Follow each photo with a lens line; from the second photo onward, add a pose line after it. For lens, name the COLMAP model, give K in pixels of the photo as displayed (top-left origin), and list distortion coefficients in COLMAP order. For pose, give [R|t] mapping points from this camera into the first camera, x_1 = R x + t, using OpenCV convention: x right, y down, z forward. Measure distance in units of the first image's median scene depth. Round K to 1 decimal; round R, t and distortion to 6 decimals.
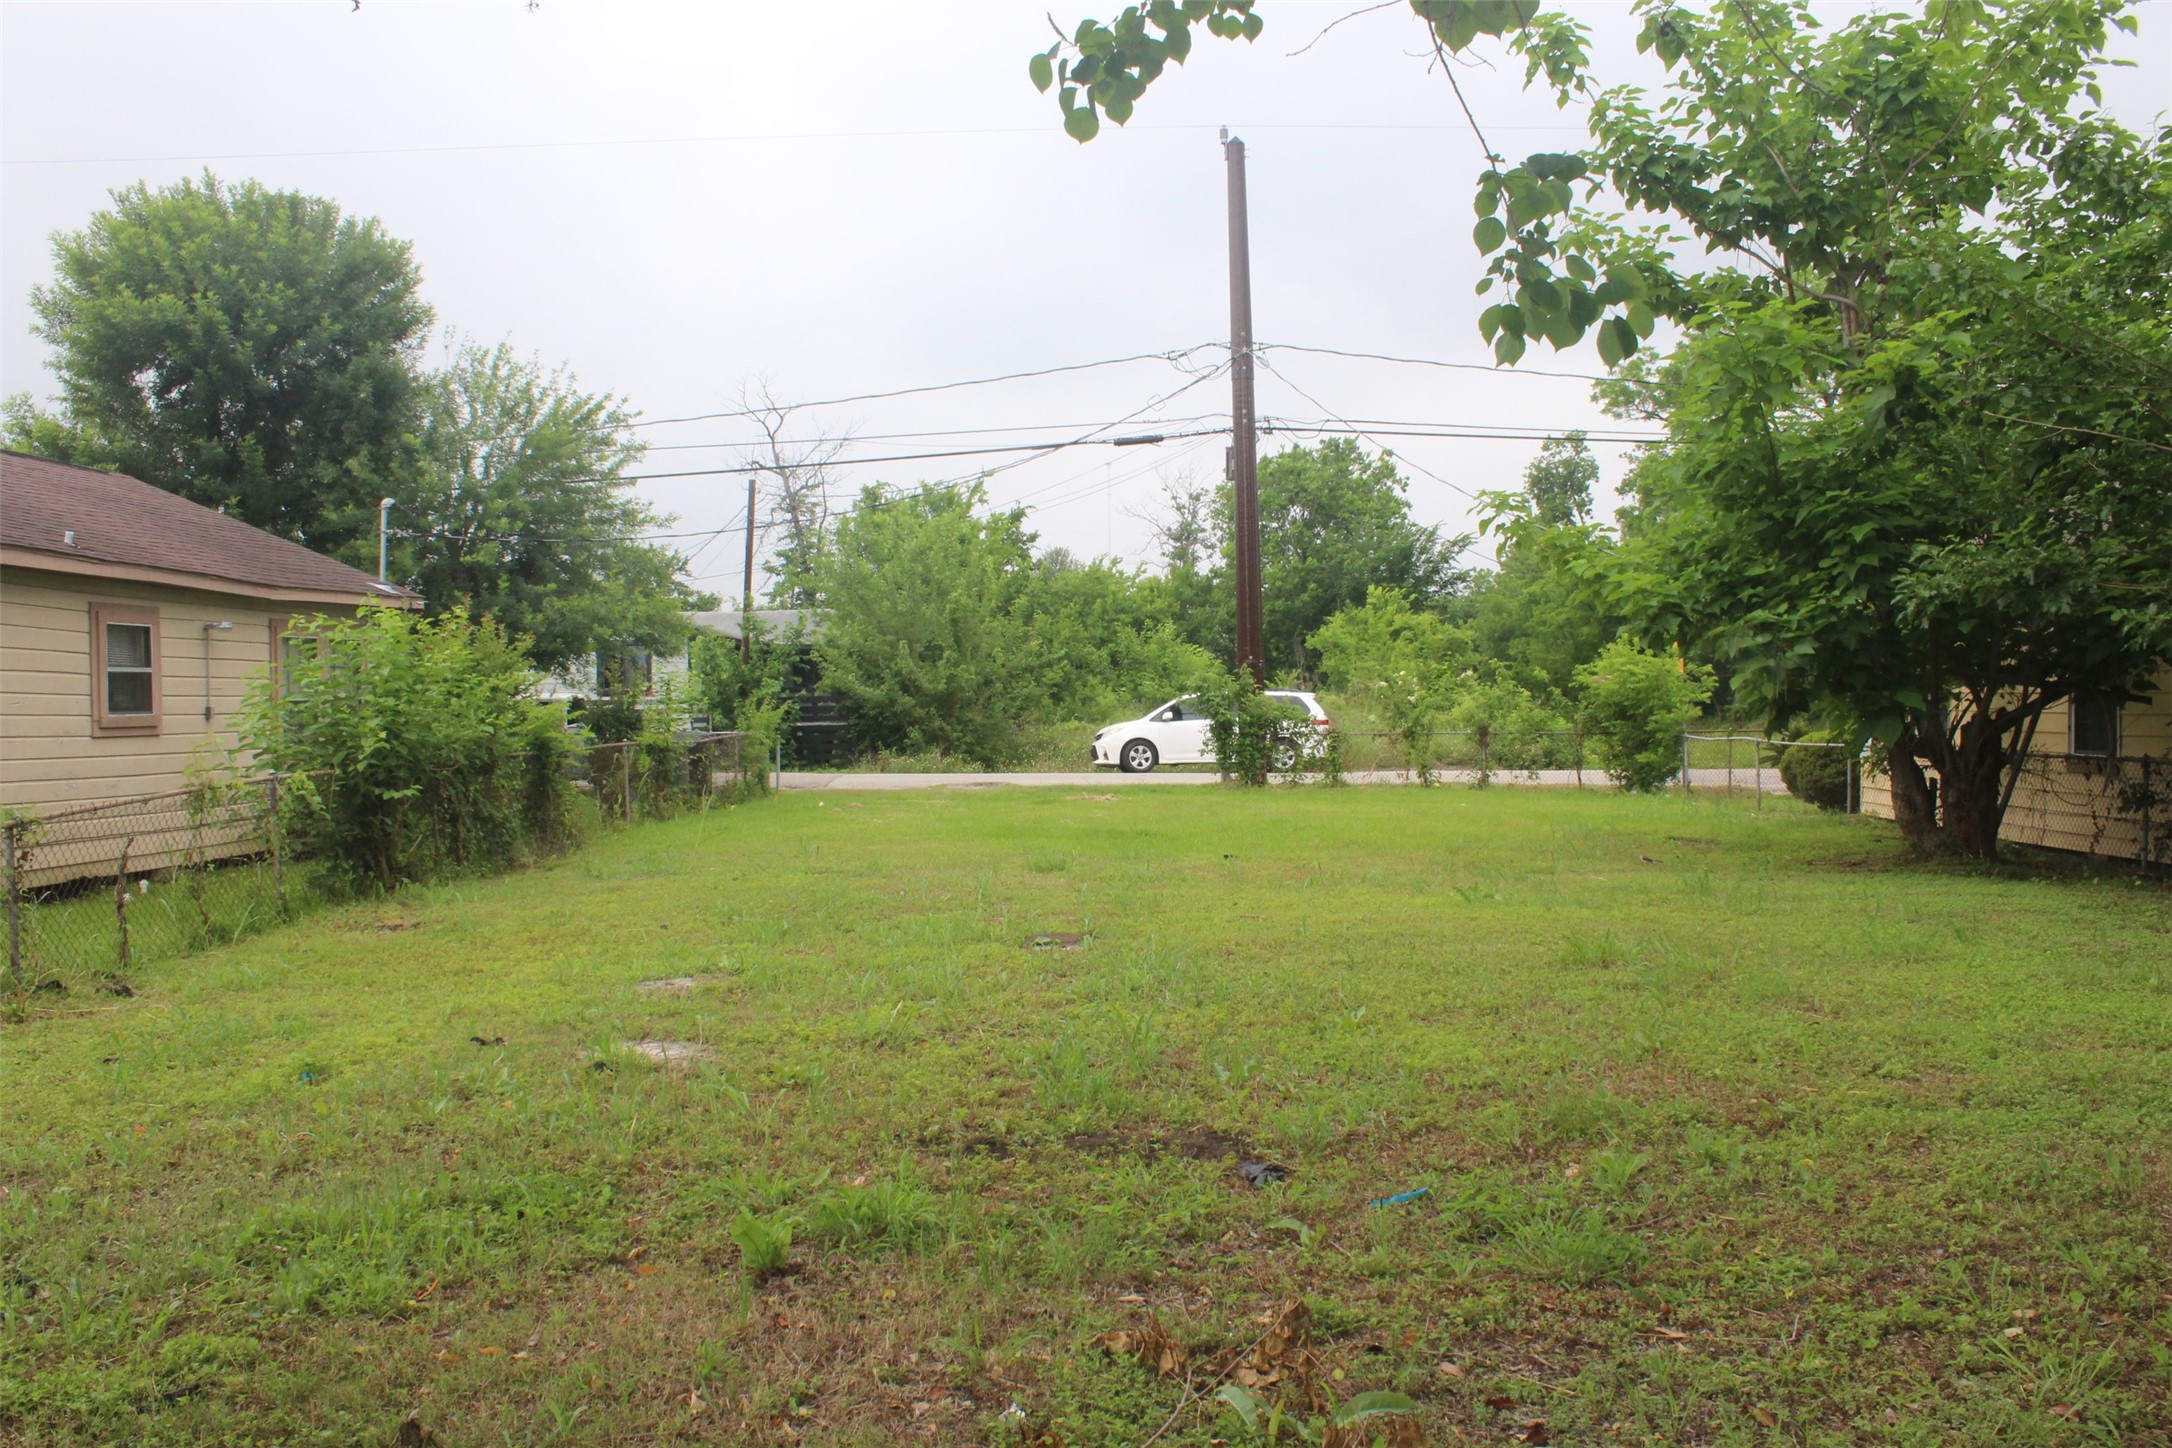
lens RADIAL K [[1741.7, 0, 1082.9], [0, 1741.7, 700.4], [0, 0, 1]] dist [-0.165096, 0.170113]
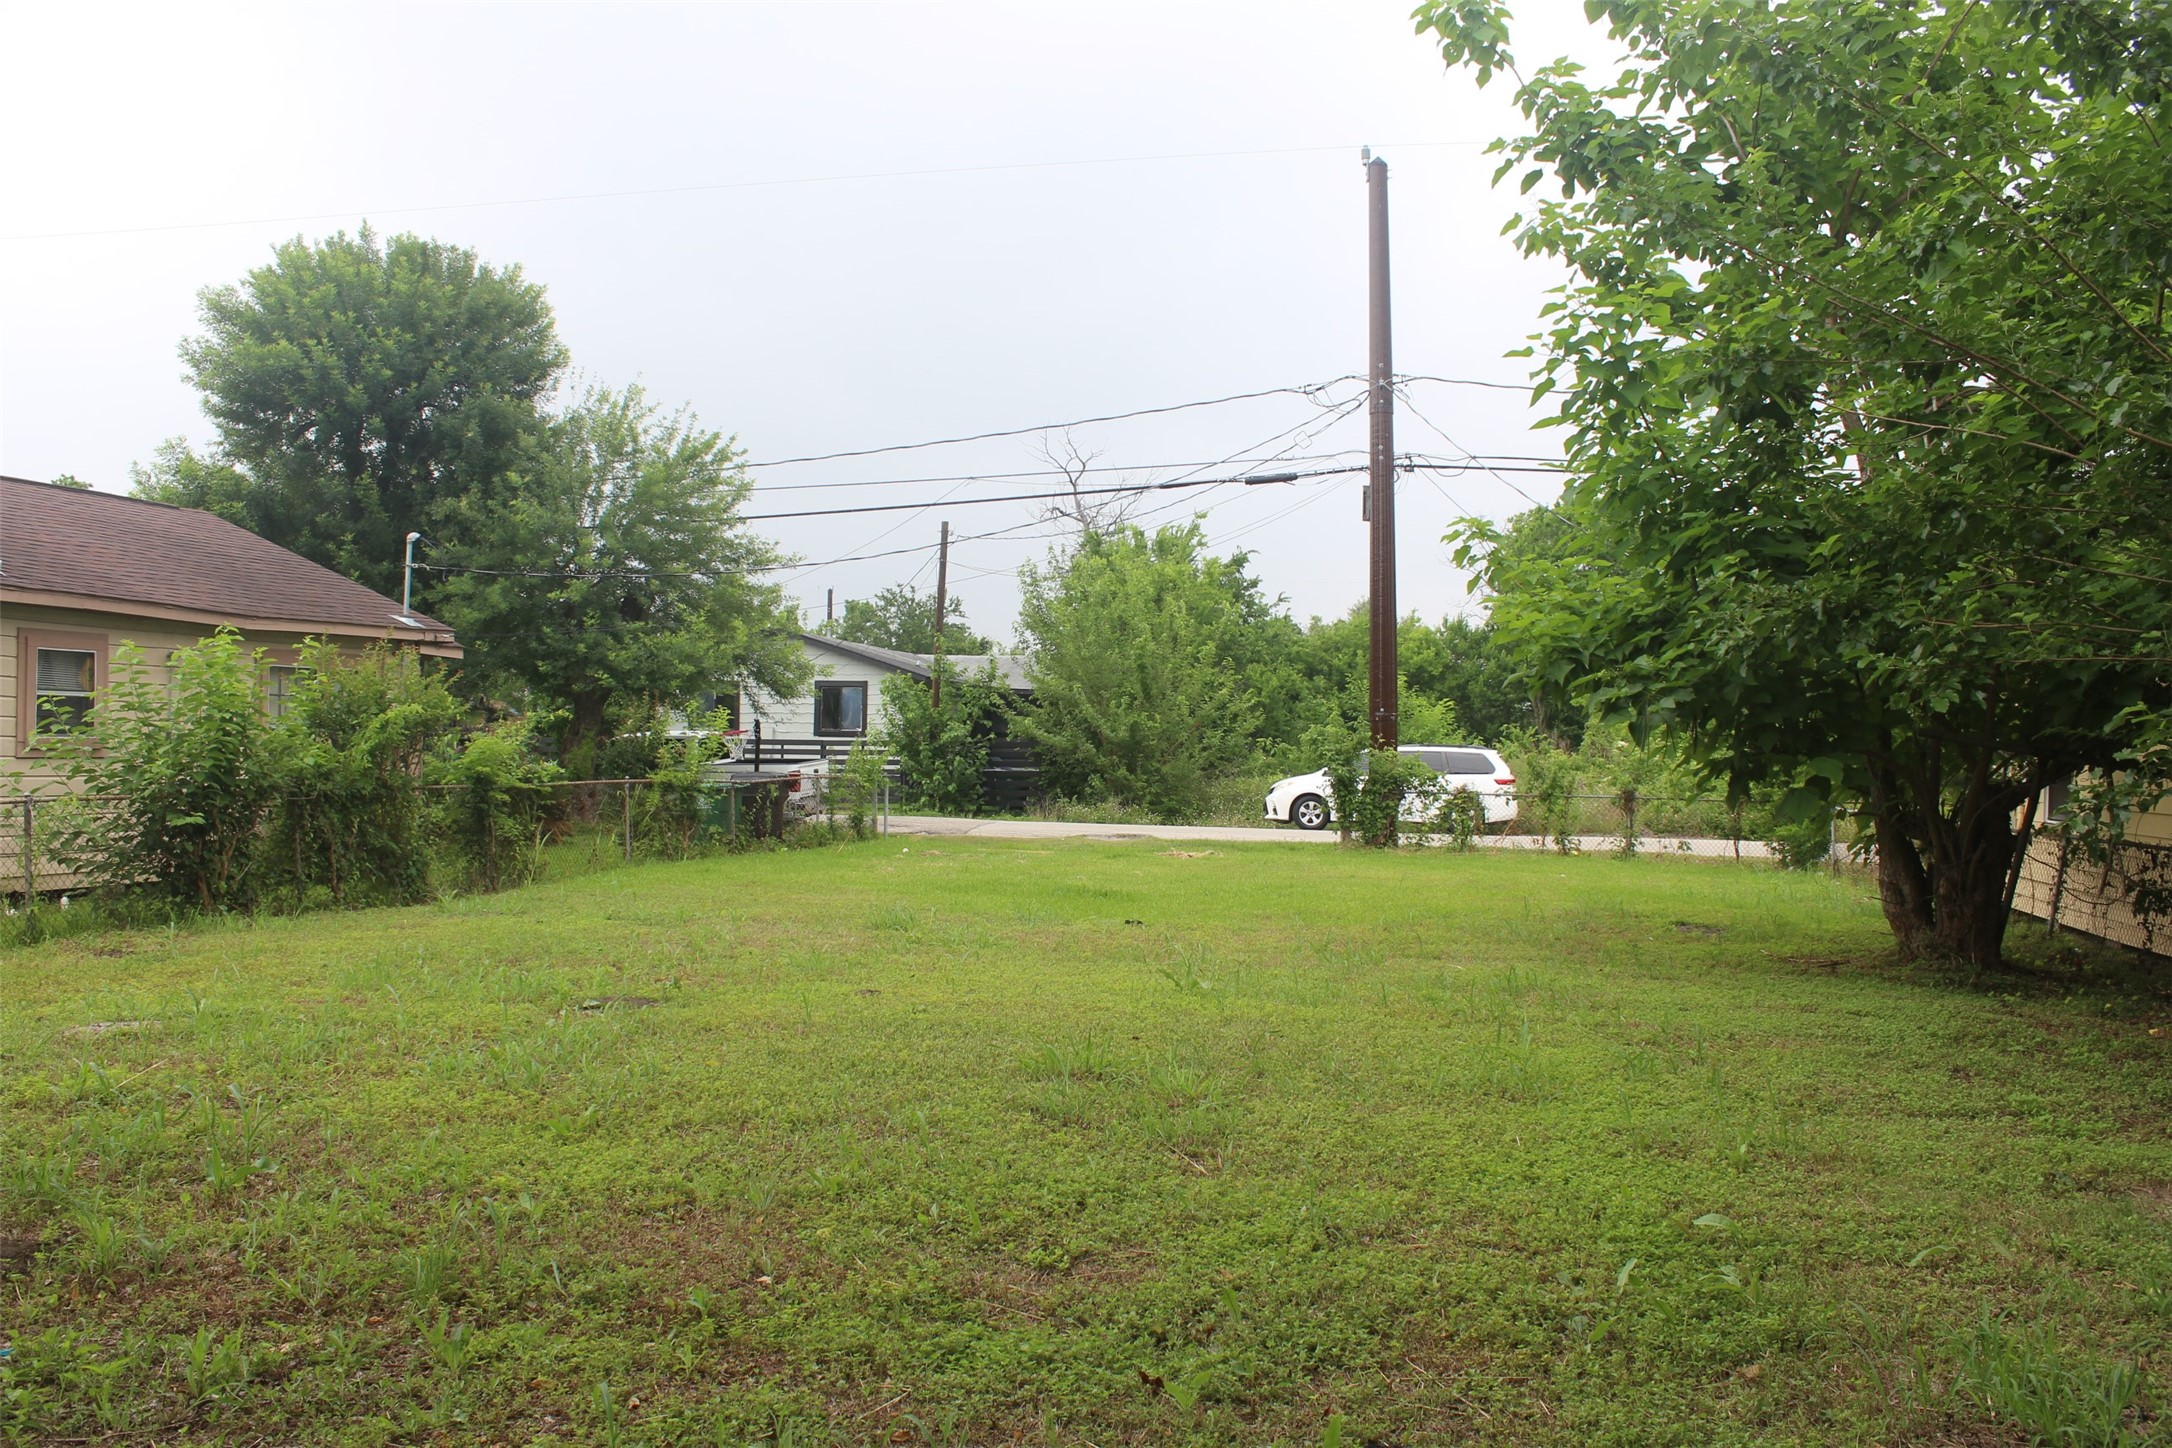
lens RADIAL K [[1767.8, 0, 1086.0], [0, 1767.8, 724.0], [0, 0, 1]] dist [-0.181084, 0.247392]
pose [[0.981034, 0.021990, -0.192582, 0.125541], [-0.024983, 0.999602, -0.013127, -0.000641], [0.192216, 0.017689, 0.981193, 0.039794]]
